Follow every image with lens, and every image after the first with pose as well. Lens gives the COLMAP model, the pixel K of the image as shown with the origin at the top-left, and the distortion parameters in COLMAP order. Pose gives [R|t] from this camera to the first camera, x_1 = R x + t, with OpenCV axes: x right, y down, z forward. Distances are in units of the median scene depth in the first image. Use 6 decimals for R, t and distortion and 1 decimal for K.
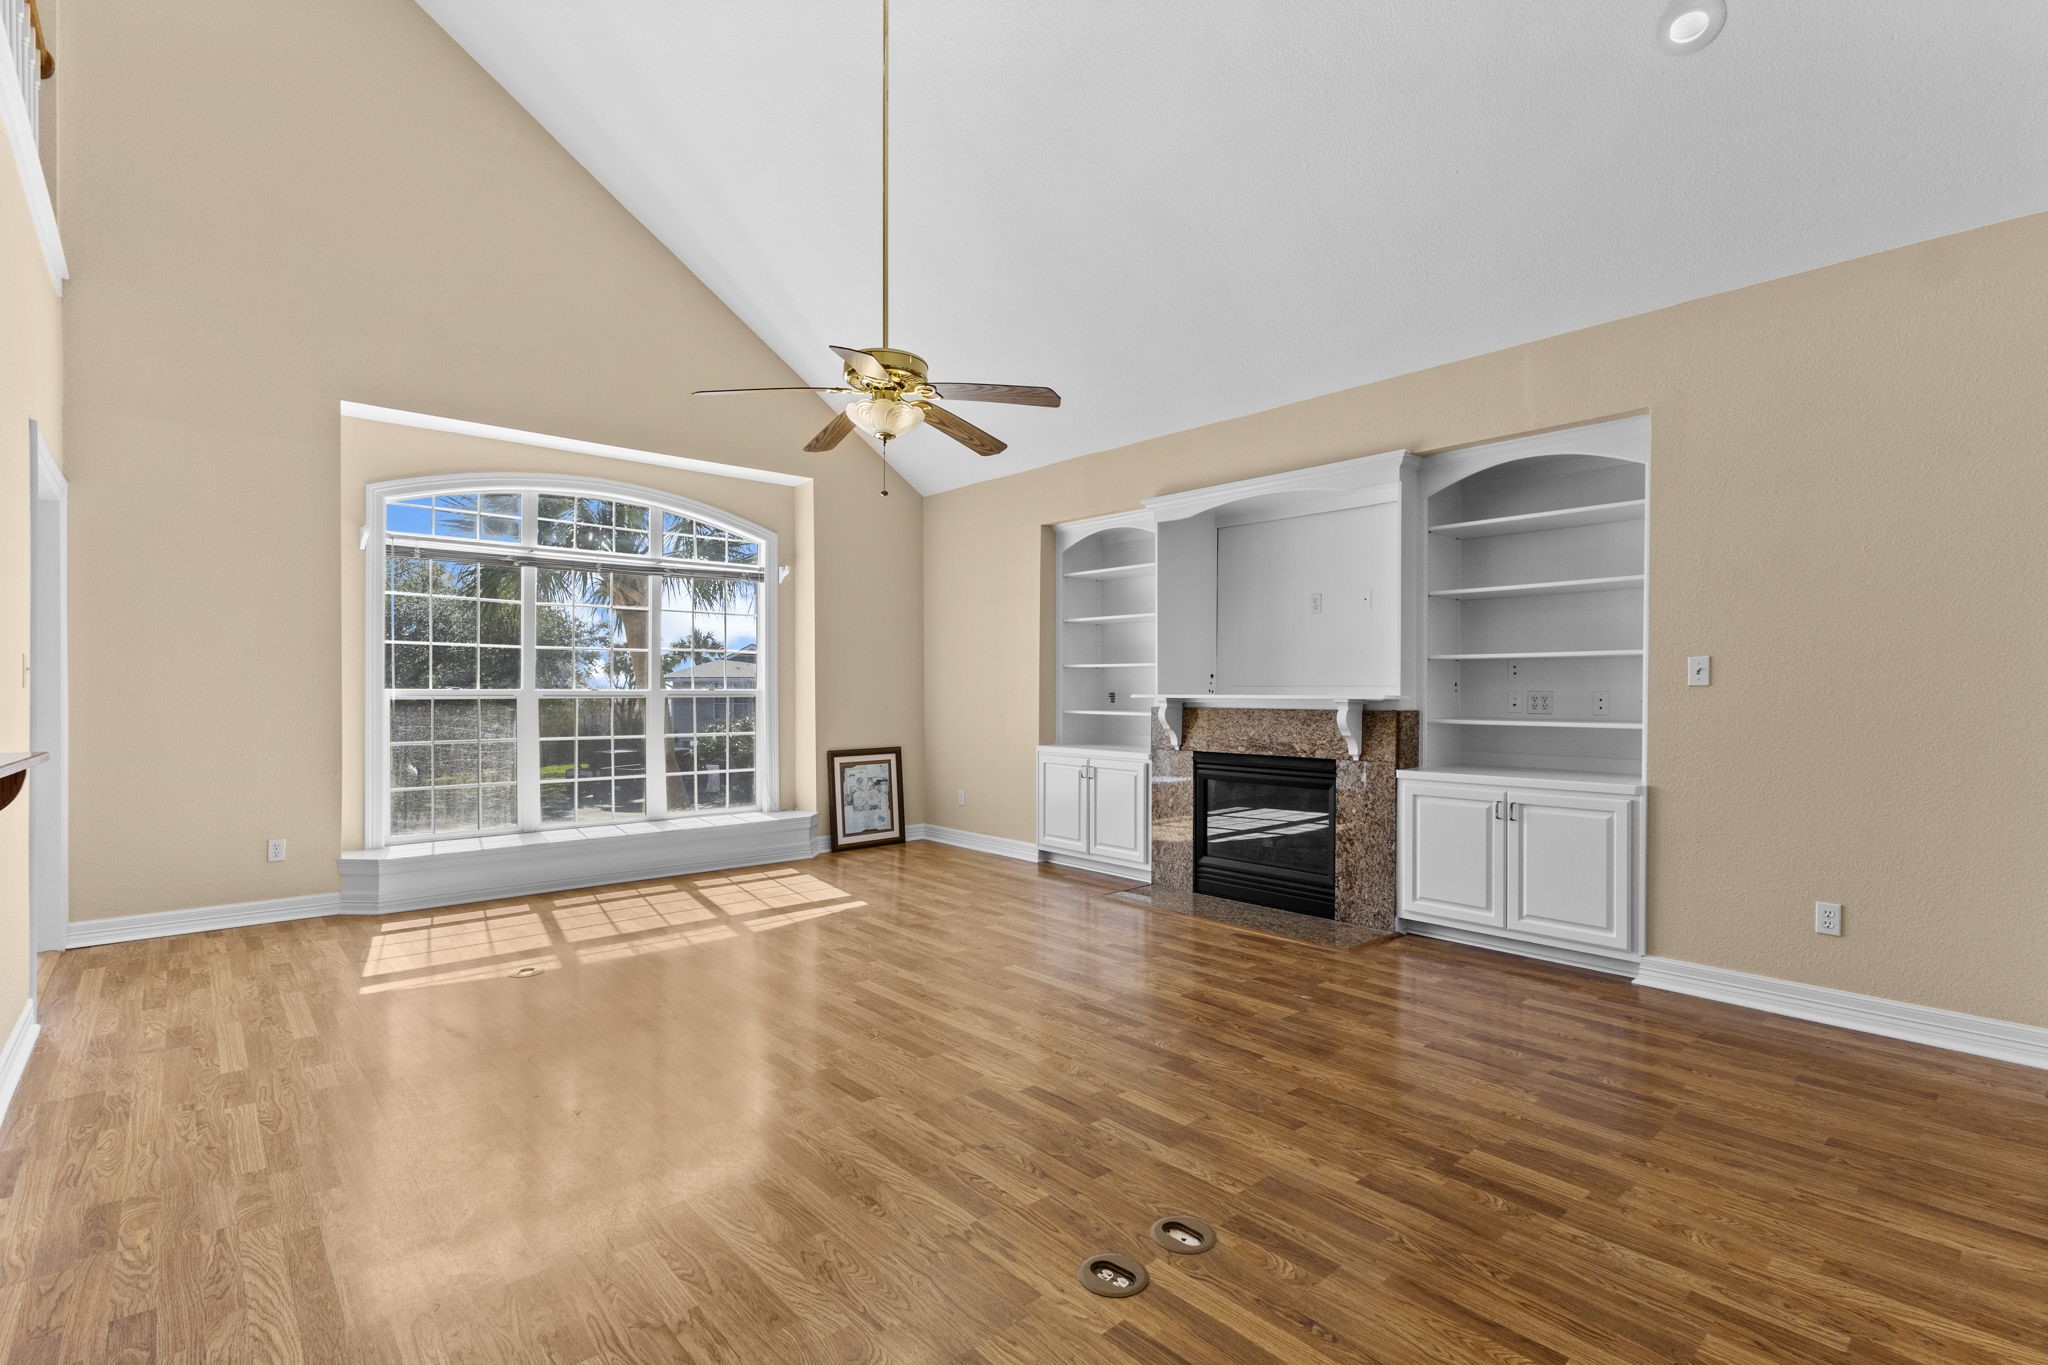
lens RADIAL K [[948.2, 0, 1023.3], [0, 948.2, 693.1], [0, 0, 1]] dist [0.001272, 0.000279]
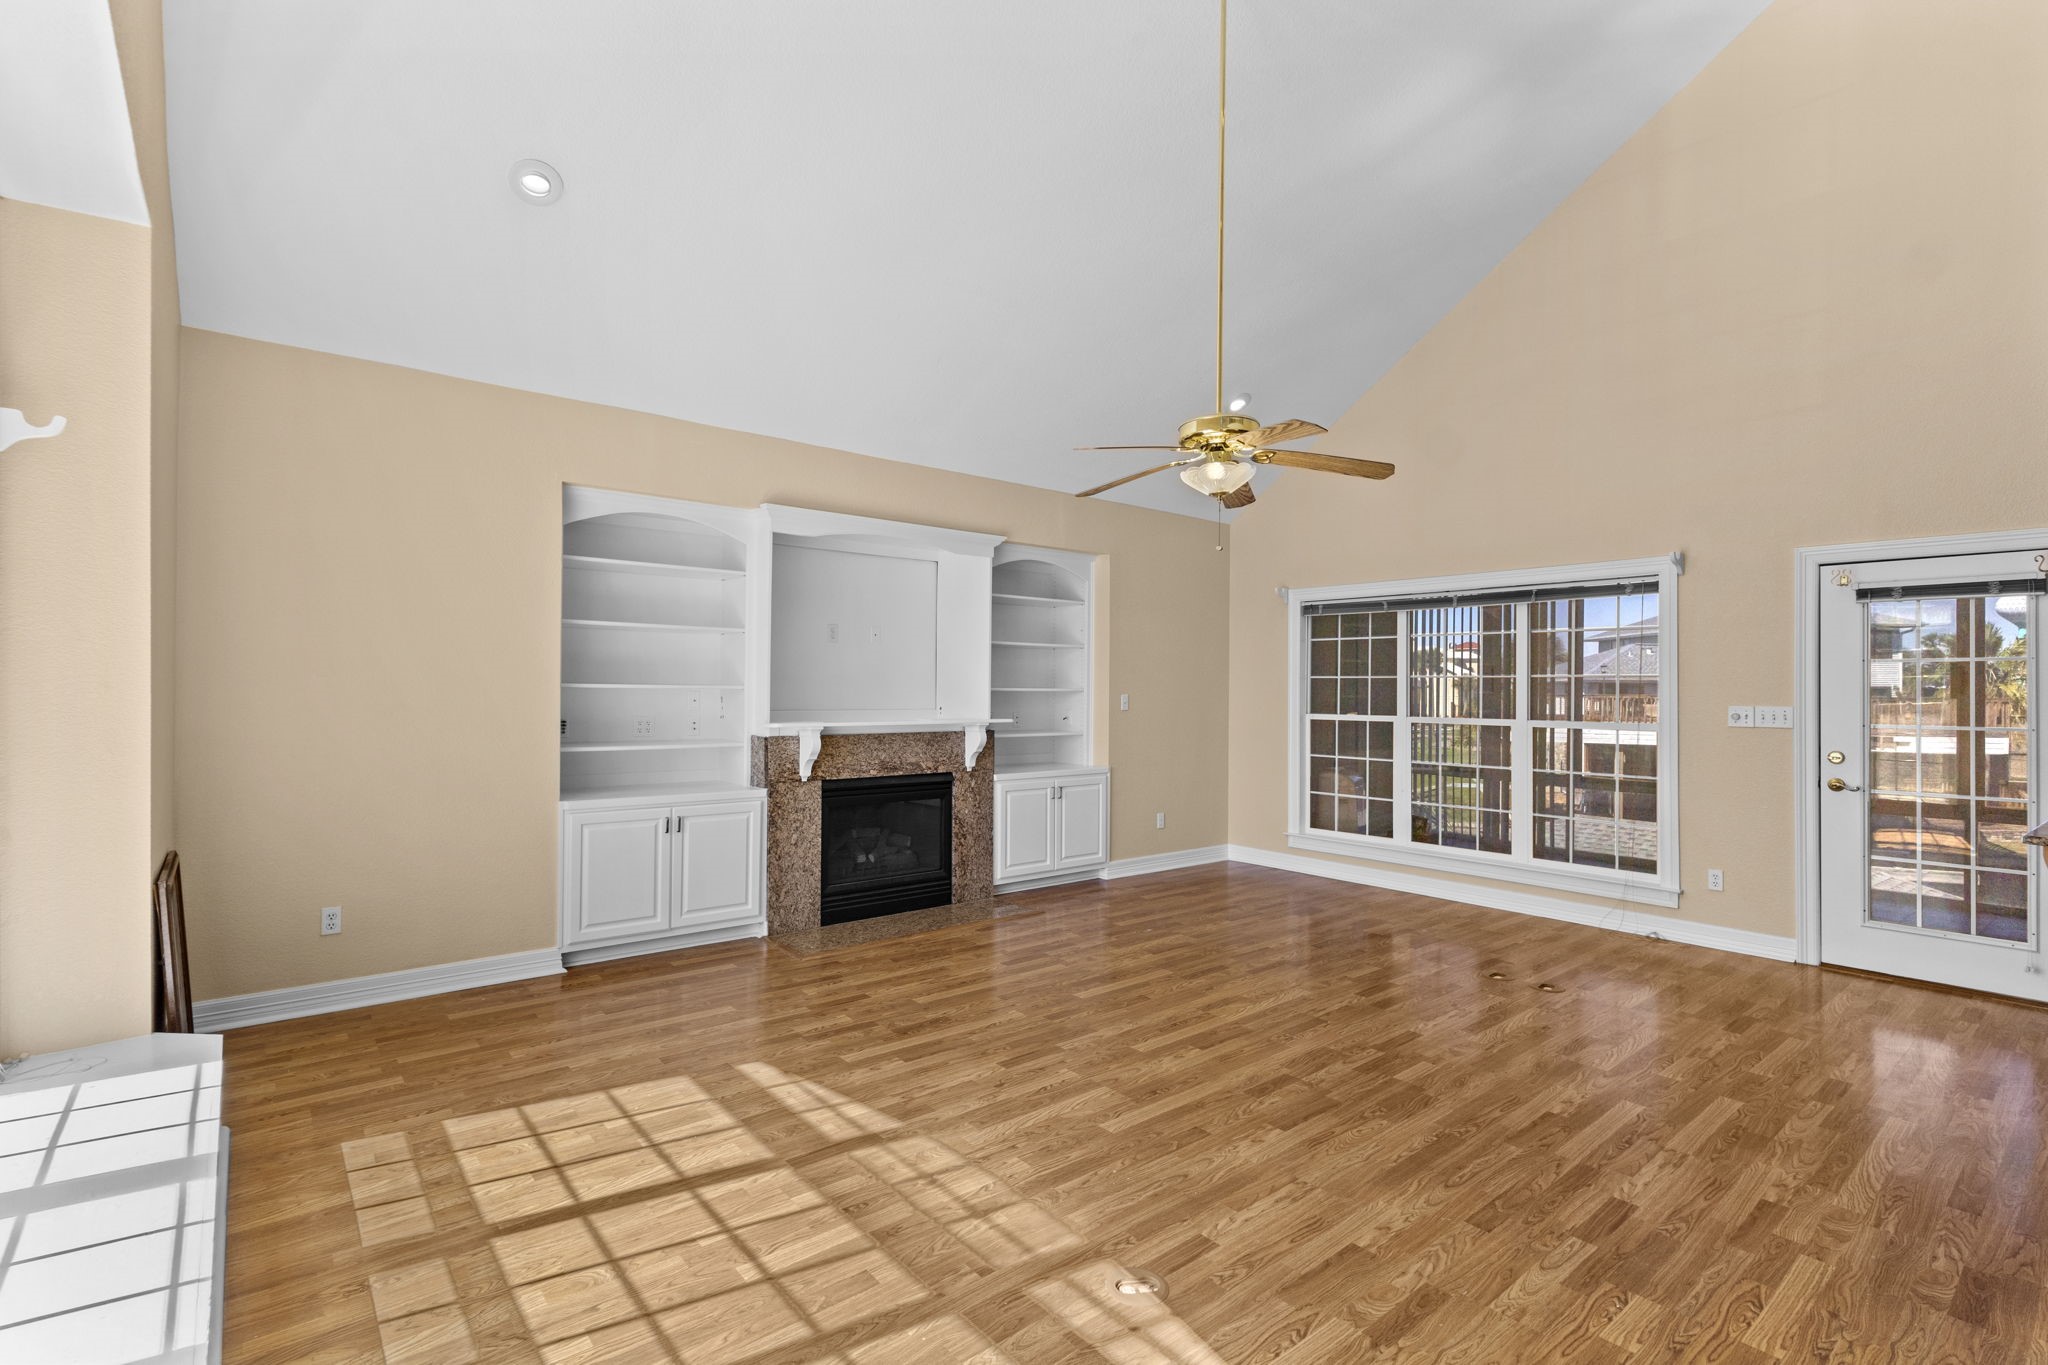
lens RADIAL K [[941.5, 0, 1026.5], [0, 941.5, 686.4], [0, 0, 1]] dist [0.002408, -0.000267]
pose [[0.036521, 0.001657, 0.999332, -0.913776], [-0.006145, 0.999980, -0.001434, -0.040879], [-0.999314, -0.006088, 0.036531, 0.896274]]
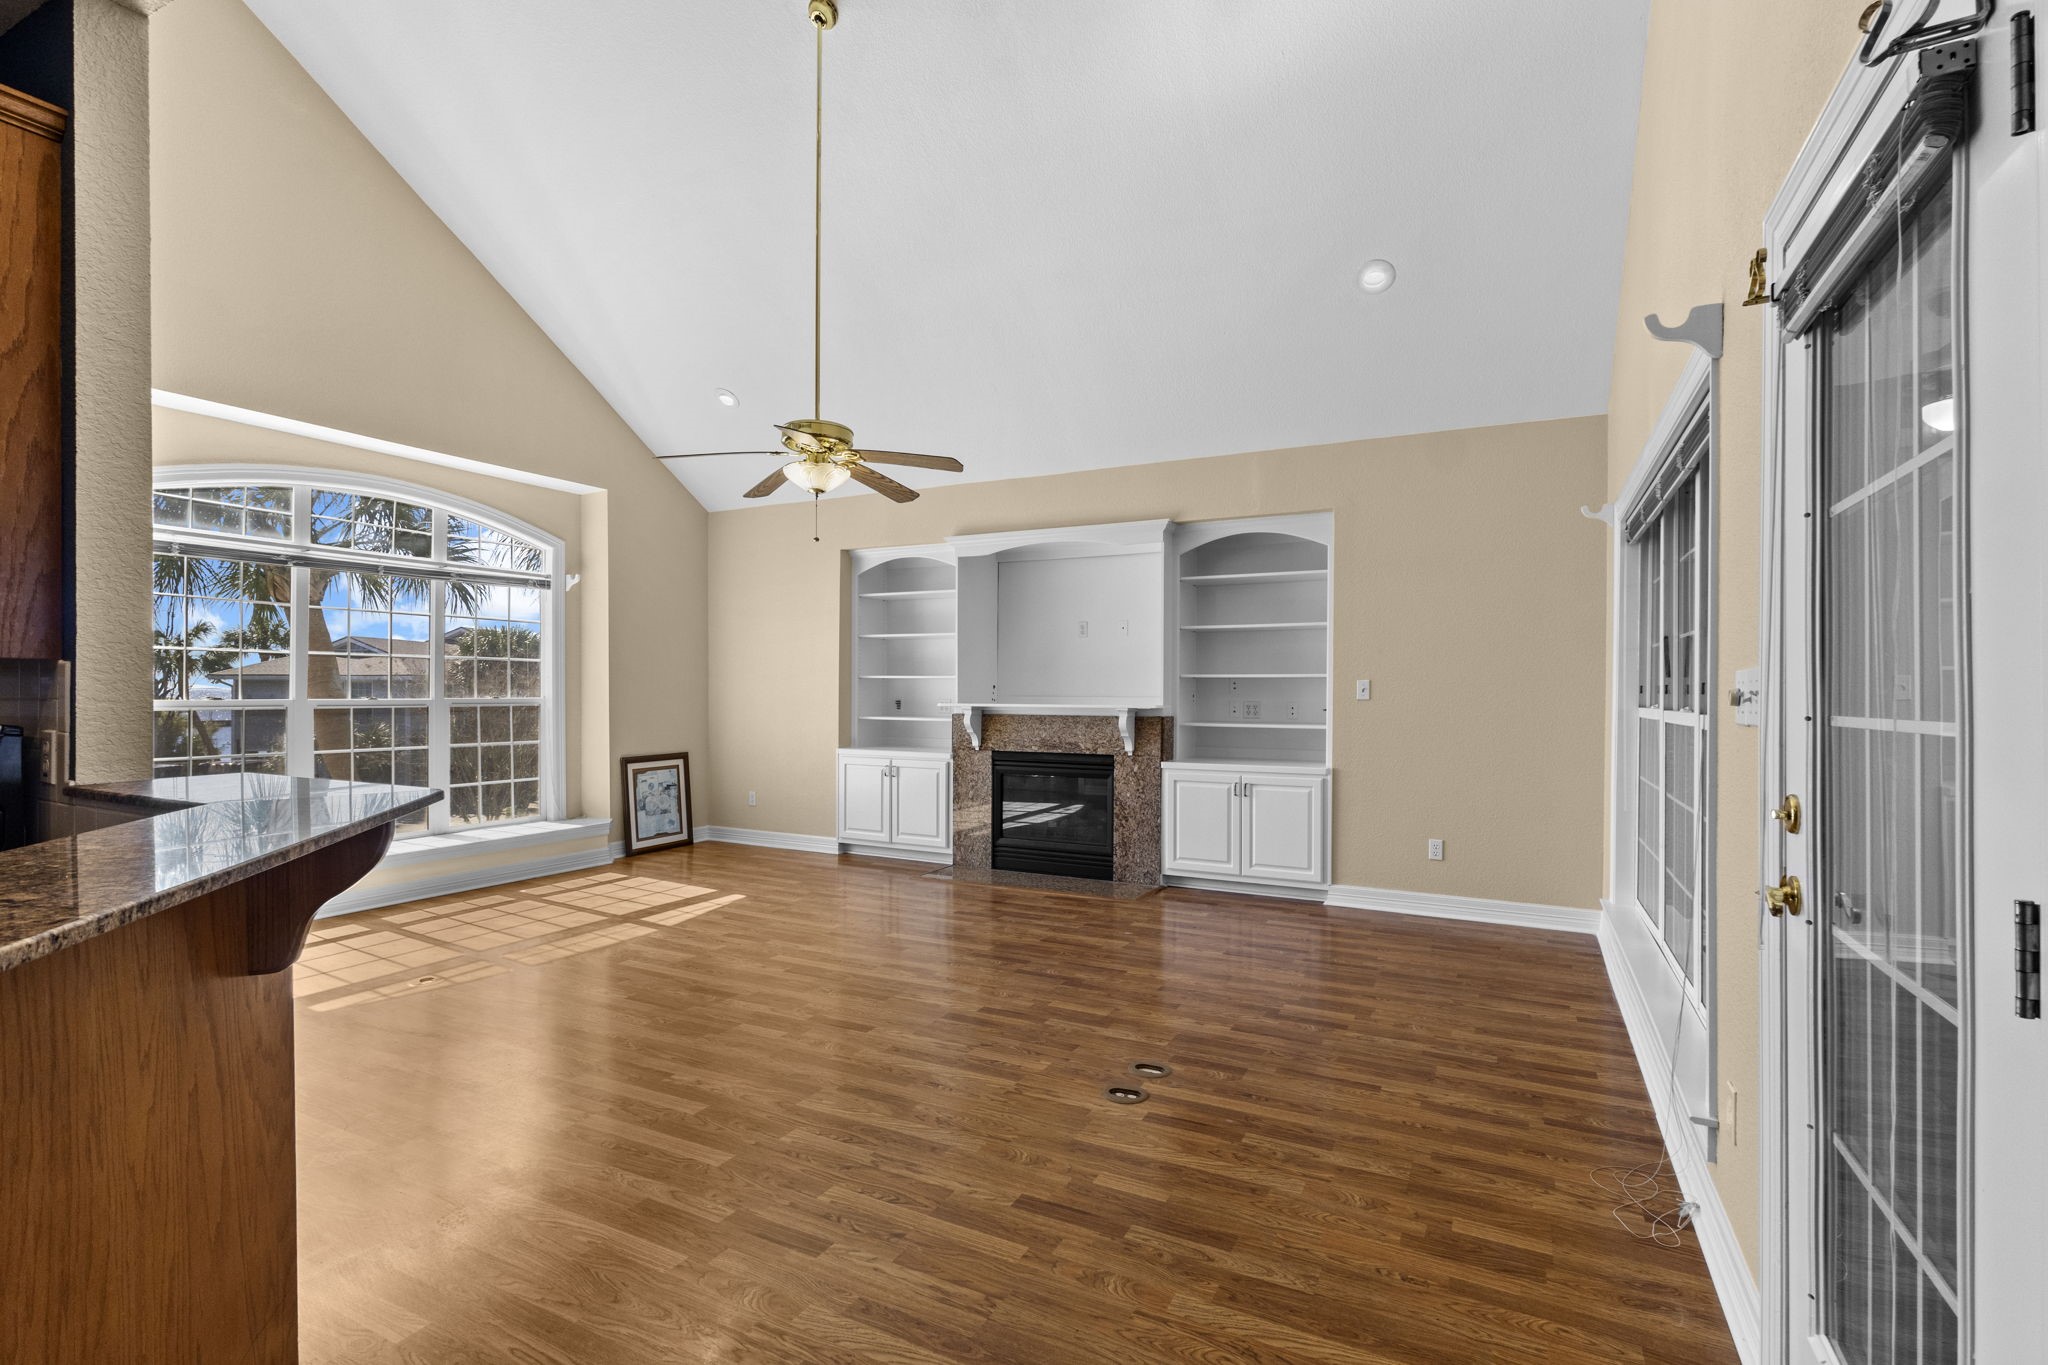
lens RADIAL K [[948.2, 0, 1023.3], [0, 948.2, 693.1], [0, 0, 1]] dist [0.001272, 0.000279]
pose [[0.933503, 0.001031, 0.358569, -0.251872], [-0.001521, 0.999998, 0.001086, -0.015212], [-0.358567, -0.001559, 0.933503, -0.154380]]
